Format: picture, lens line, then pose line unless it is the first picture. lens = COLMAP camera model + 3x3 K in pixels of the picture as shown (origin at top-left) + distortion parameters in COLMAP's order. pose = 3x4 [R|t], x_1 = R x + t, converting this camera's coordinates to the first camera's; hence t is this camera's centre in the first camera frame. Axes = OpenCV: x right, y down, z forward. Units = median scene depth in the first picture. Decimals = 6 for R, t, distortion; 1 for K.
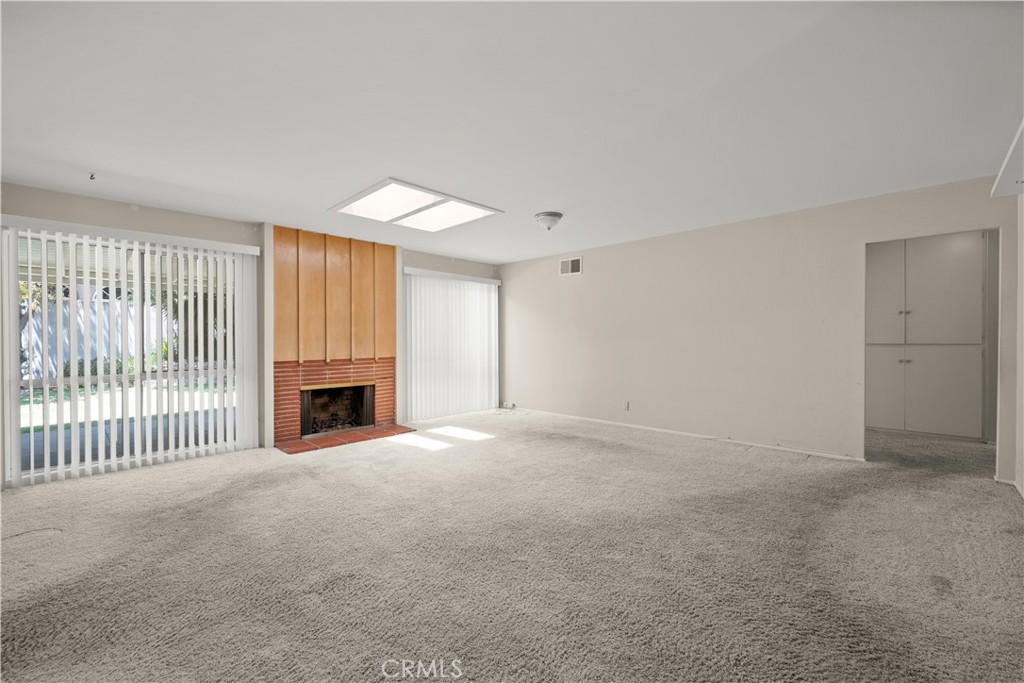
lens RADIAL K [[426.4, 0, 512.0], [0, 426.4, 341.5], [0, 0, 1]] dist [0.000087, -0.000004]
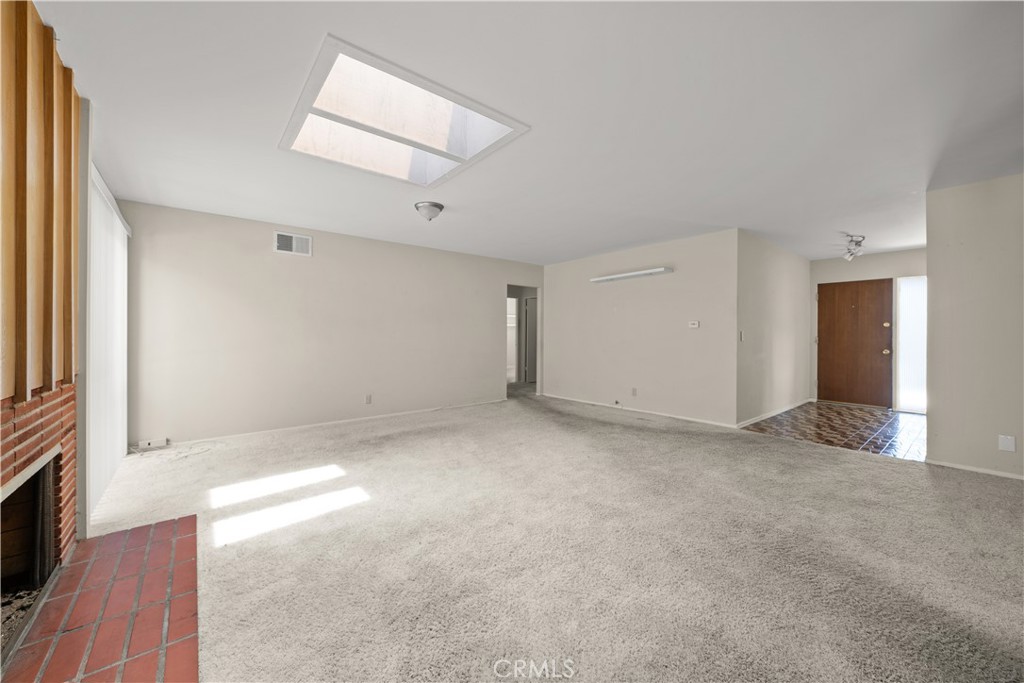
lens RADIAL K [[382.0, 0, 496.9], [0, 382.0, 336.7], [0, 0, 1]] dist [-0.000383, -0.000008]
pose [[0.129688, 0.001545, 0.991554, -0.731732], [0.001656, 0.999997, -0.001774, 0.004564], [-0.991553, 0.001872, 0.129685, 0.712634]]
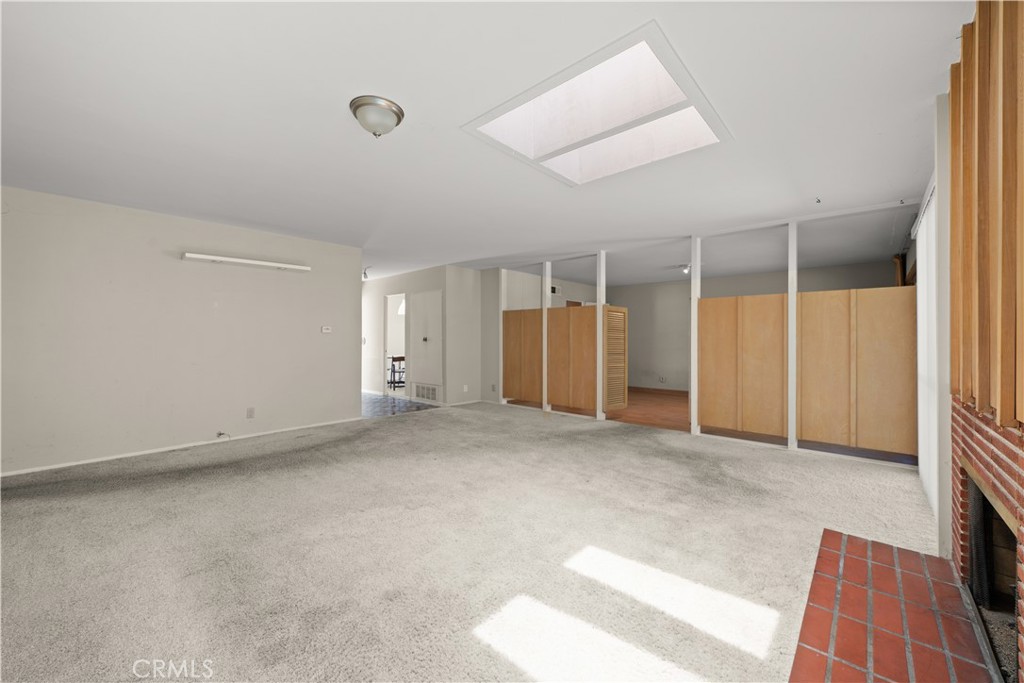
lens RADIAL K [[393.1, 0, 512.0], [0, 393.1, 341.5], [0, 0, 1]] dist [-0.000672, -0.000088]
pose [[-0.999369, 0.006173, -0.034981, -0.067762], [0.005869, 0.999944, 0.008769, -0.003642], [0.035033, 0.008558, -0.999350, 1.453178]]
